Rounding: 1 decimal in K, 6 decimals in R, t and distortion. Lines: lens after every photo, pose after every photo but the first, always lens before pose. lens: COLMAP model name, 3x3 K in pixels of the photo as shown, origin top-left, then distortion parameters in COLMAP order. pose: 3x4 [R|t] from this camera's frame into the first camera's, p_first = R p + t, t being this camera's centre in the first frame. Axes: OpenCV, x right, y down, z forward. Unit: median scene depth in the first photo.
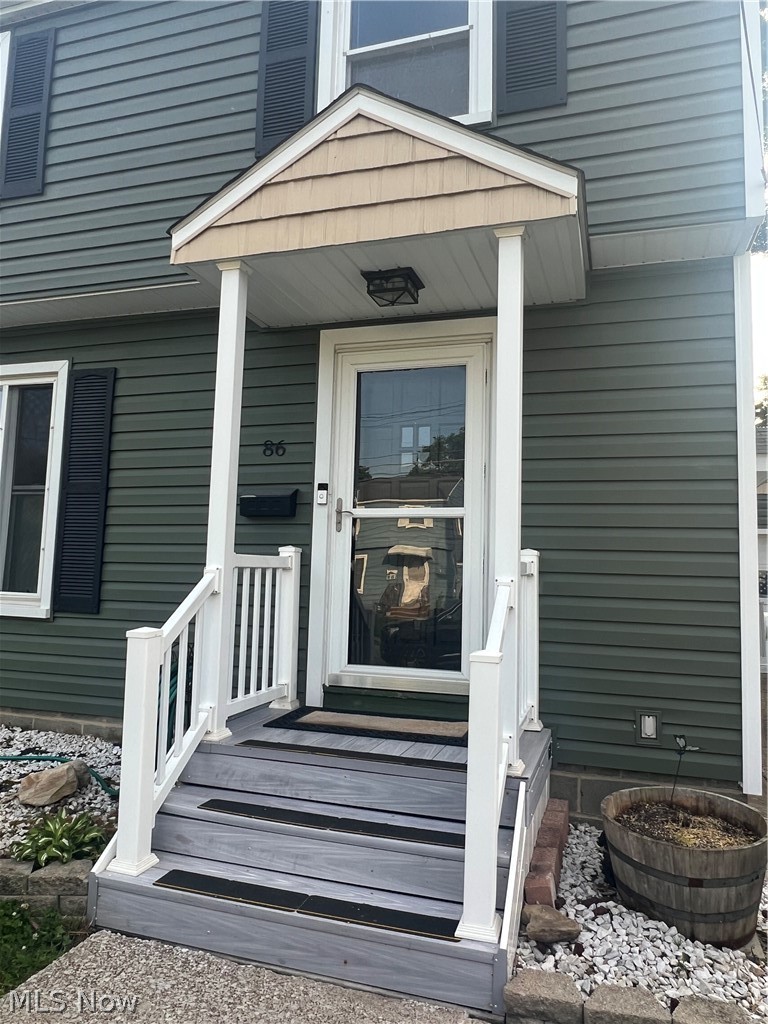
lens RADIAL K [[718.3, 0, 384.0], [0, 718.3, 512.0], [0, 0, 1]] dist [-0.006629, -0.001954]
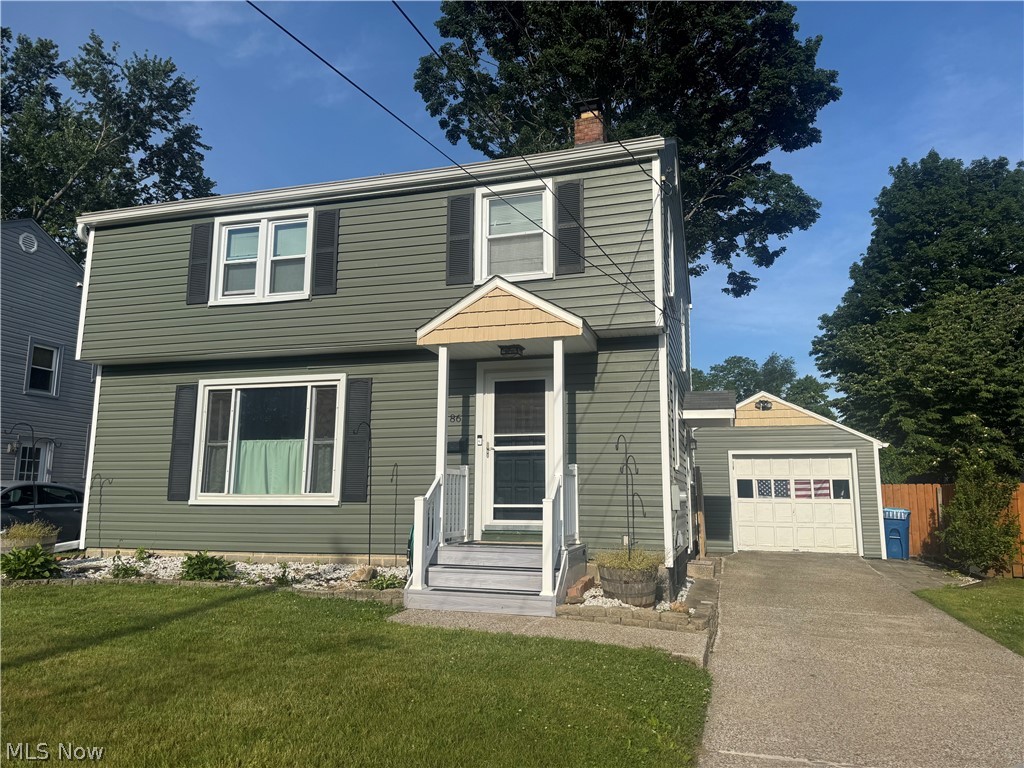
lens RADIAL K [[716.4, 0, 512.0], [0, 716.4, 384.0], [0, 0, 1]] dist [0.053496, -0.052252]
pose [[0.999492, -0.020125, 0.024707, -0.039059], [0.021794, 0.997361, -0.069259, -0.042029], [-0.023248, 0.069763, 0.997293, -1.148495]]
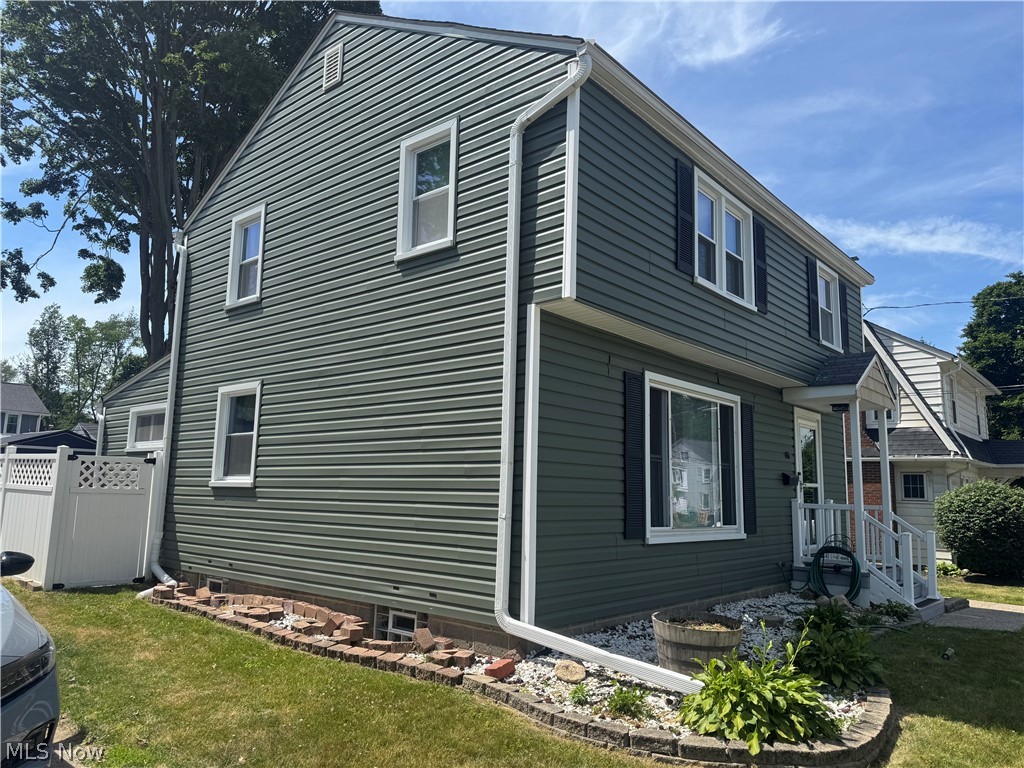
lens RADIAL K [[715.8, 0, 506.9], [0, 715.8, 386.4], [0, 0, 1]] dist [0.058821, -0.056139]
pose [[0.395047, 0.107928, 0.912299, -2.811503], [-0.093783, 0.992625, -0.076820, -0.043200], [-0.913861, -0.055210, 0.402255, 0.938183]]
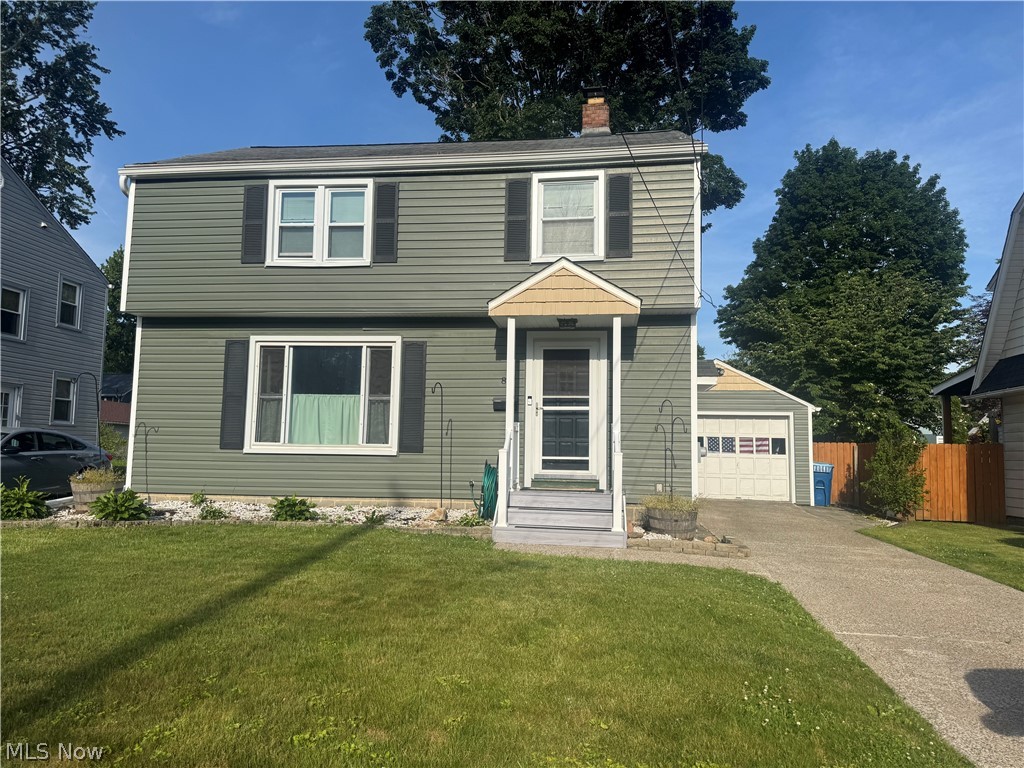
lens RADIAL K [[715.8, 0, 506.9], [0, 715.8, 386.4], [0, 0, 1]] dist [0.058821, -0.056139]
pose [[0.984481, 0.004033, 0.175444, -0.593774], [-0.004086, 0.999992, -0.000062, -0.071929], [-0.175443, -0.000656, 0.984489, -1.380305]]
